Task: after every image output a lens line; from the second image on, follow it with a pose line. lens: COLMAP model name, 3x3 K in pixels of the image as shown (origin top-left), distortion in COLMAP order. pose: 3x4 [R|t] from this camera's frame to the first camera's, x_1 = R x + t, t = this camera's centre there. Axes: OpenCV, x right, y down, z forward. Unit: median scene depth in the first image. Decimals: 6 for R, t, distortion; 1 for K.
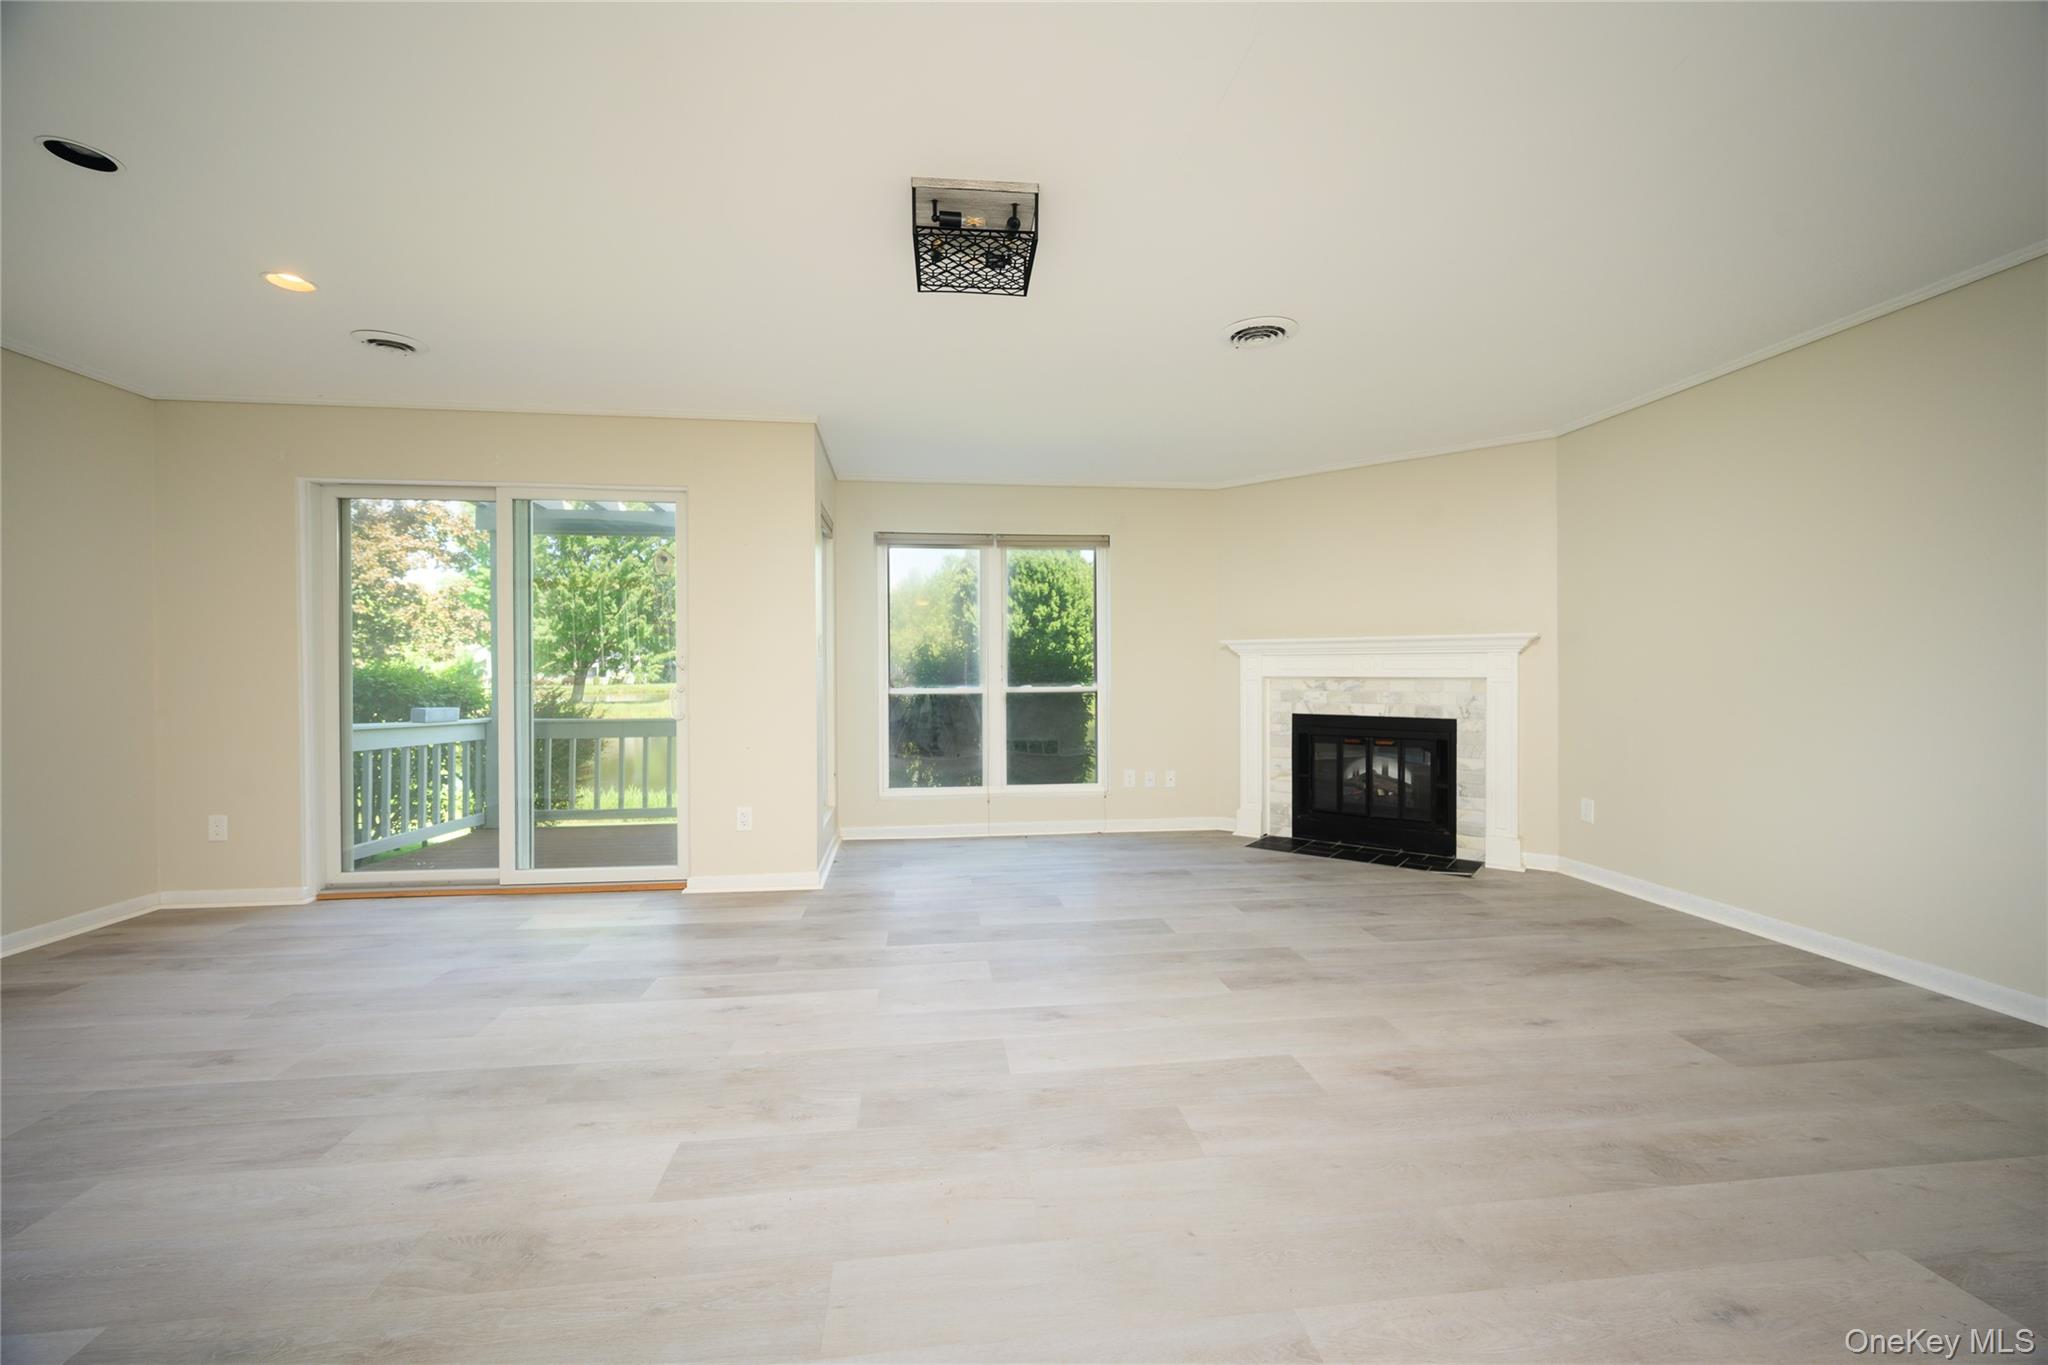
lens RADIAL K [[813.7, 0, 992.6], [0, 813.7, 678.8], [0, 0, 1]] dist [-0.002424, -0.000036]
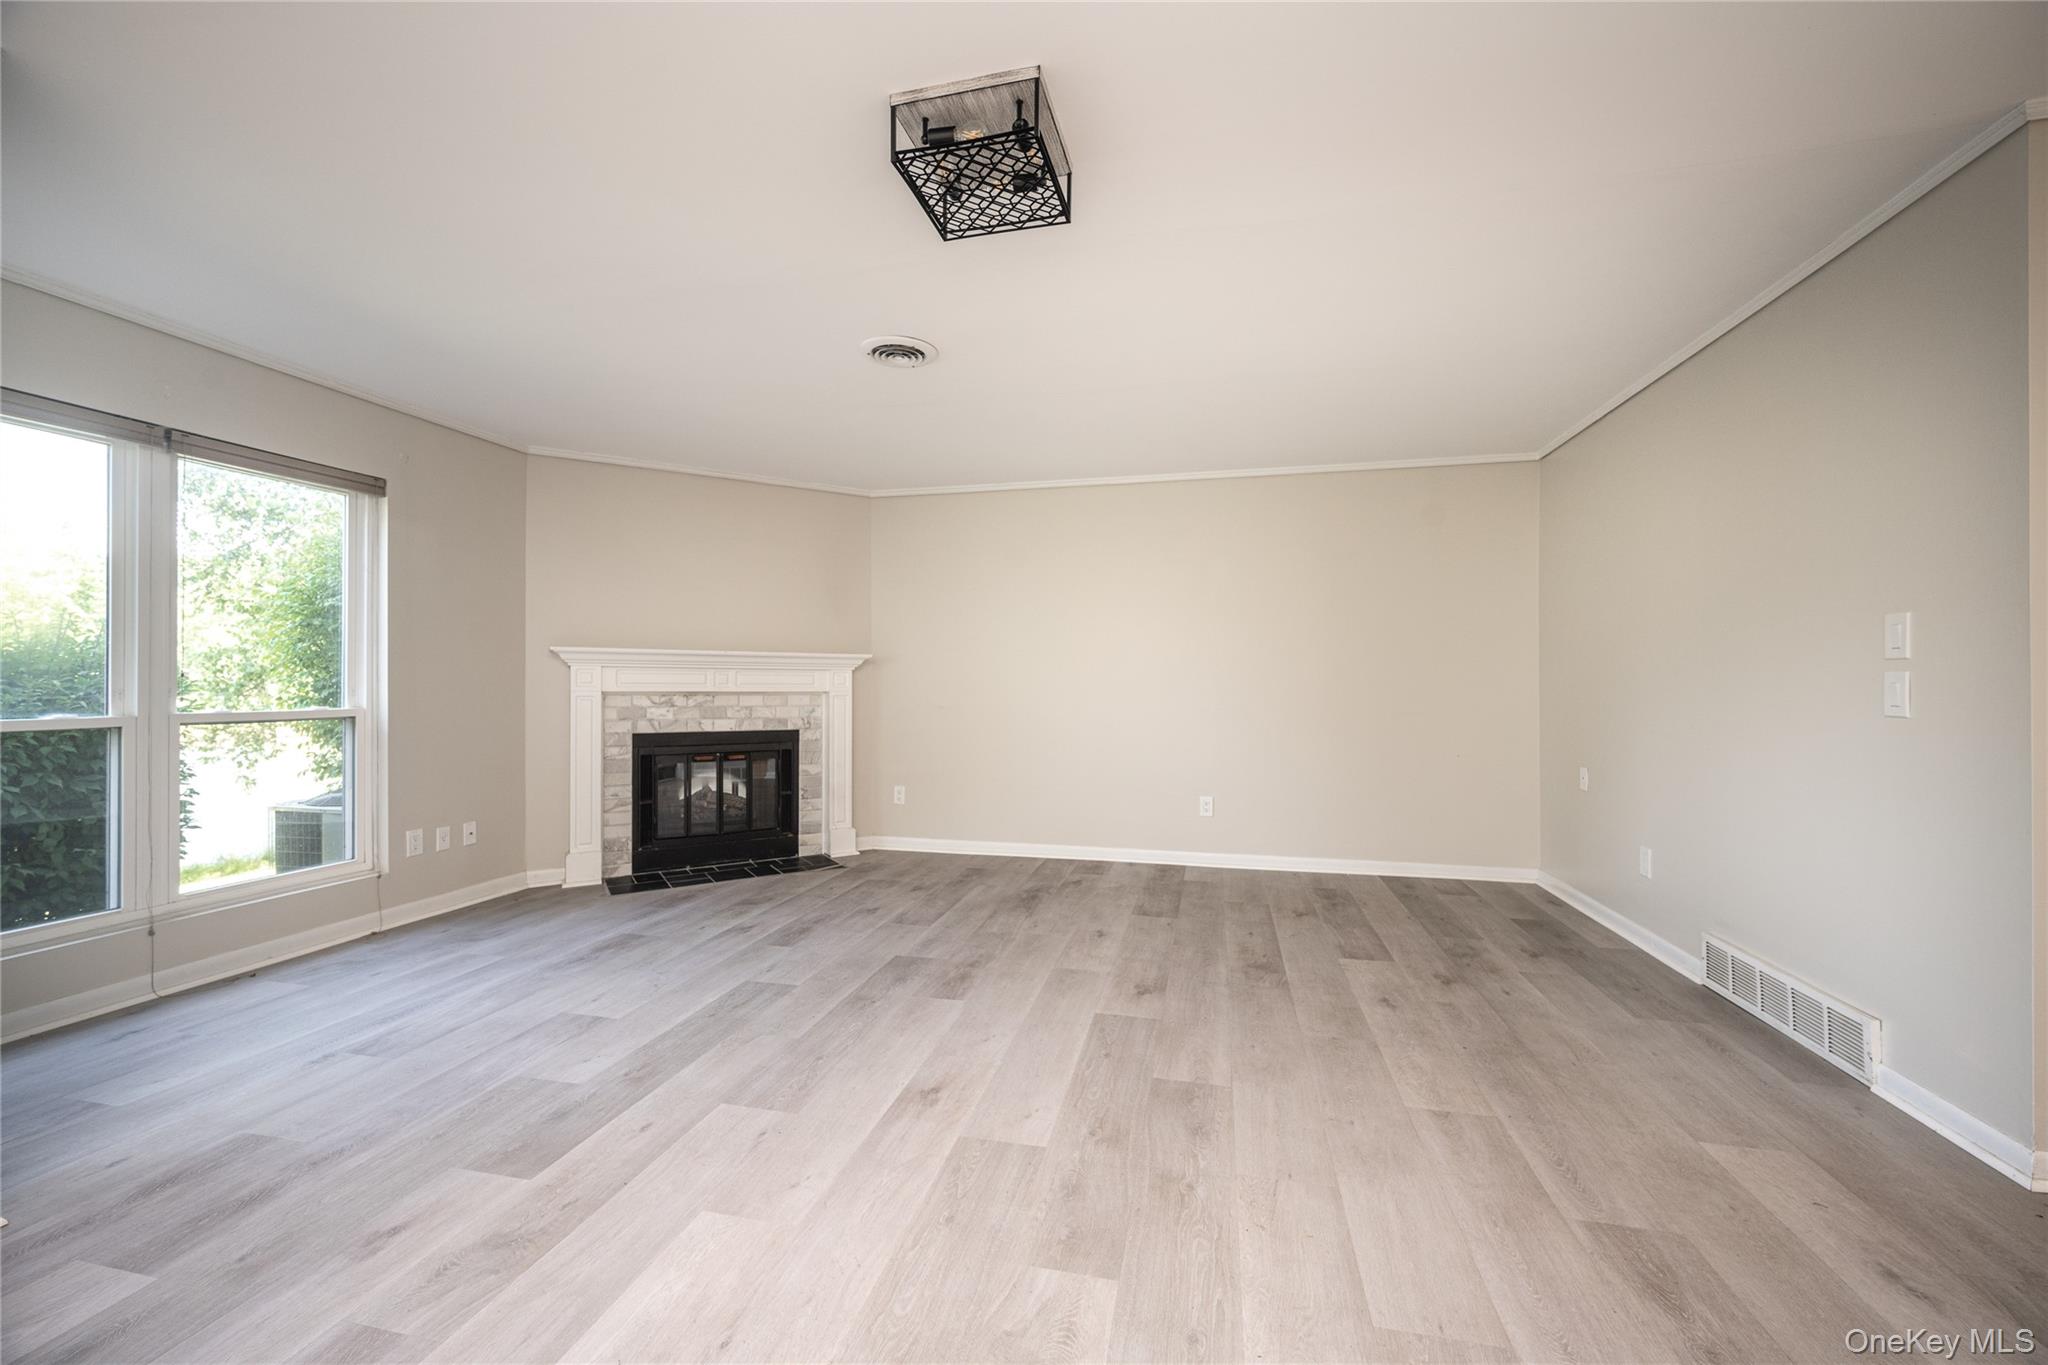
lens RADIAL K [[835.2, 0, 1024.0], [0, 835.2, 682.5], [0, 0, 1]] dist [0.000810, 0.000303]
pose [[0.313593, 0.006154, 0.949538, -0.380560], [0.005660, 0.999949, -0.008349, -0.002758], [-0.949541, 0.007993, 0.313542, 0.333422]]
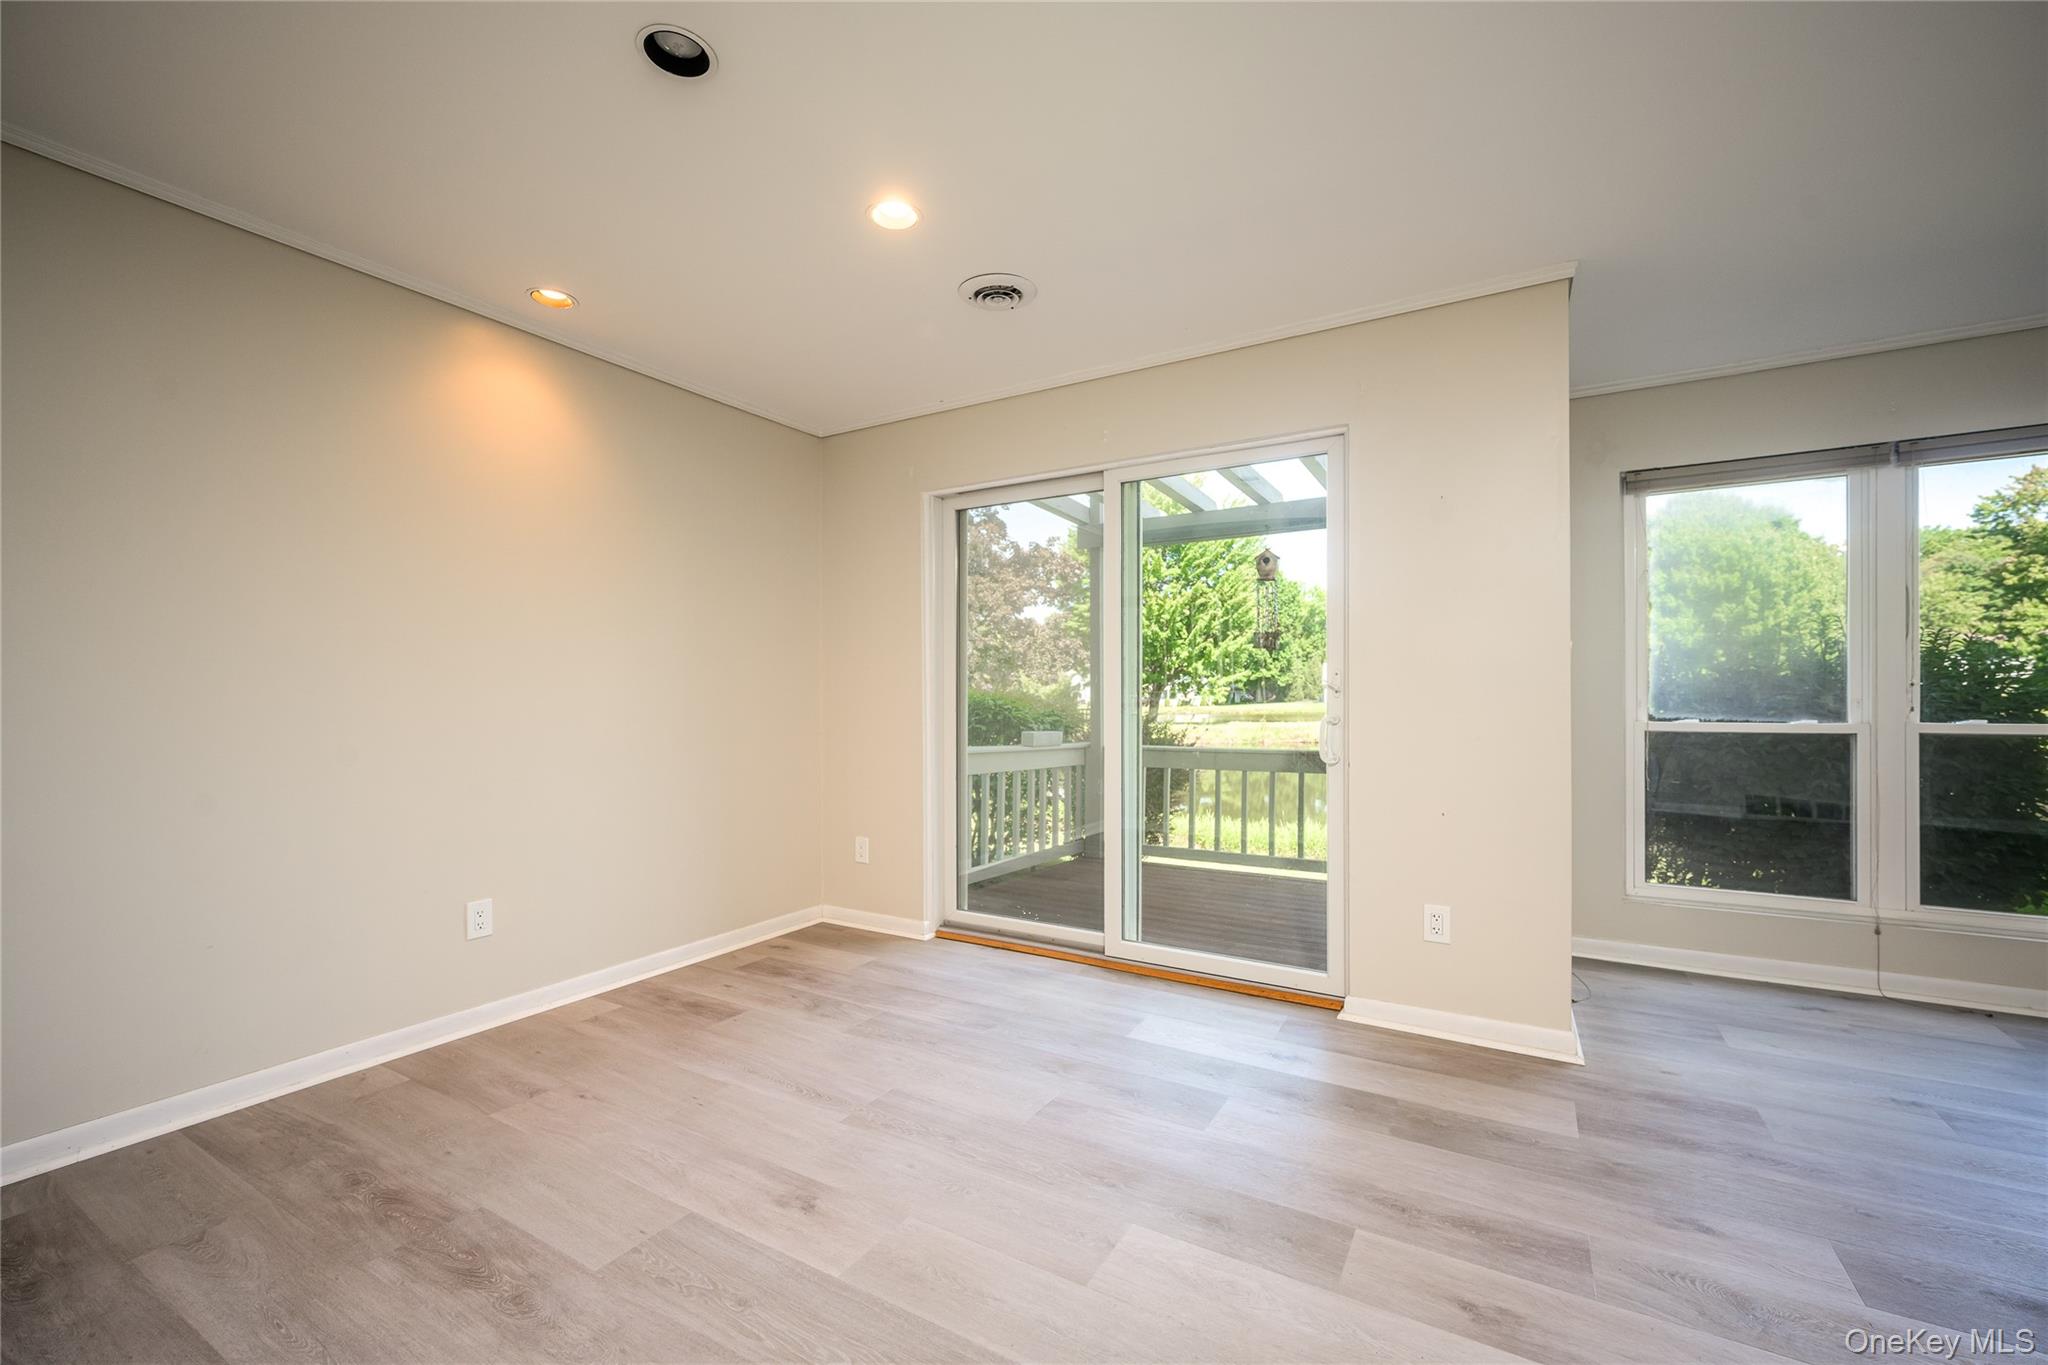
lens RADIAL K [[835.2, 0, 1024.0], [0, 835.2, 682.5], [0, 0, 1]] dist [0.000810, 0.000303]
pose [[0.811203, -0.008351, -0.584706, -0.155733], [-0.004726, 0.999772, -0.020836, -0.002548], [0.584746, 0.019666, 0.810978, 0.231667]]
